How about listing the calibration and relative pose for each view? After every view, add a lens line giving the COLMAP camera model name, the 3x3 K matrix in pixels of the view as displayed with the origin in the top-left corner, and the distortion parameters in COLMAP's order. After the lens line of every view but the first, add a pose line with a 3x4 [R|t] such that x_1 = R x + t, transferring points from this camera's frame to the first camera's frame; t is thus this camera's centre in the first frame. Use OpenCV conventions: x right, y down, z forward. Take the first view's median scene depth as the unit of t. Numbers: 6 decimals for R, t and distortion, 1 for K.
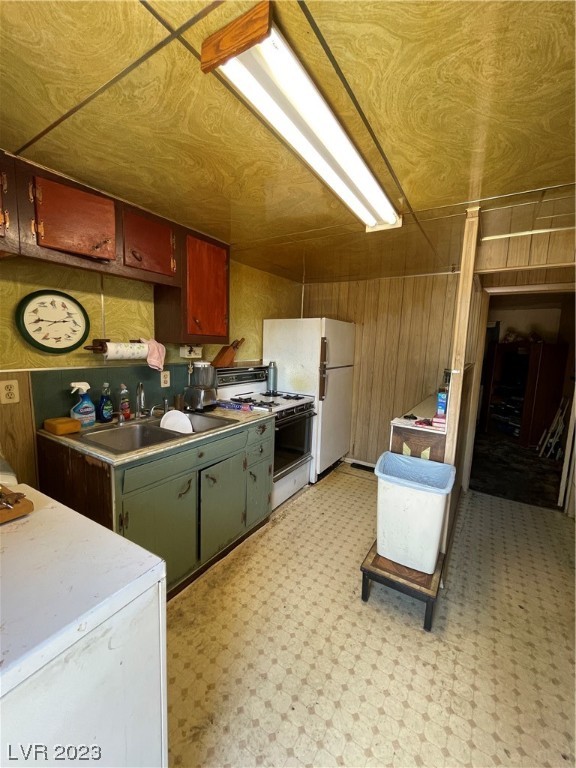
lens RADIAL K [[312.1, 0, 289.1], [0, 312.1, 383.2], [0, 0, 1]] dist [-0.003744, -0.000420]
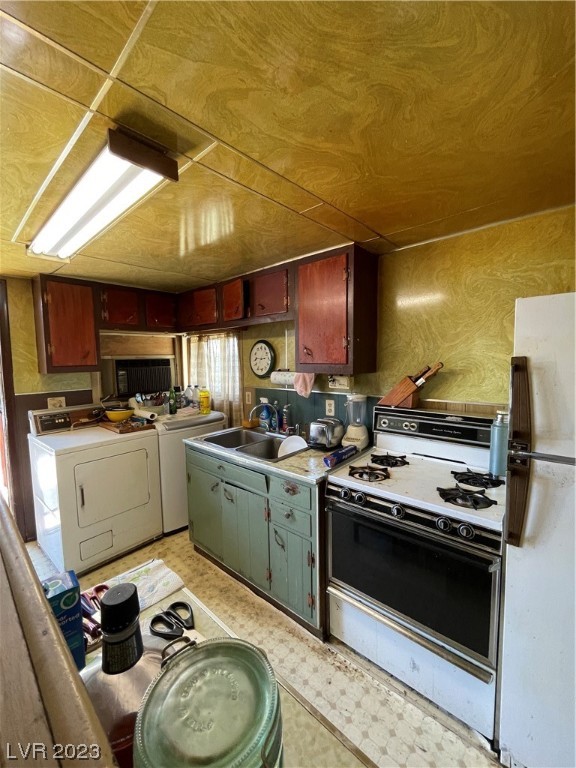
lens RADIAL K [[312.1, 0, 289.1], [0, 312.1, 383.2], [0, 0, 1]] dist [-0.003744, -0.000420]
pose [[-0.169710, 0.051312, -0.984157, 0.703140], [-0.110587, 0.991345, 0.070757, -0.171691], [0.979270, 0.120843, -0.162566, 1.202558]]
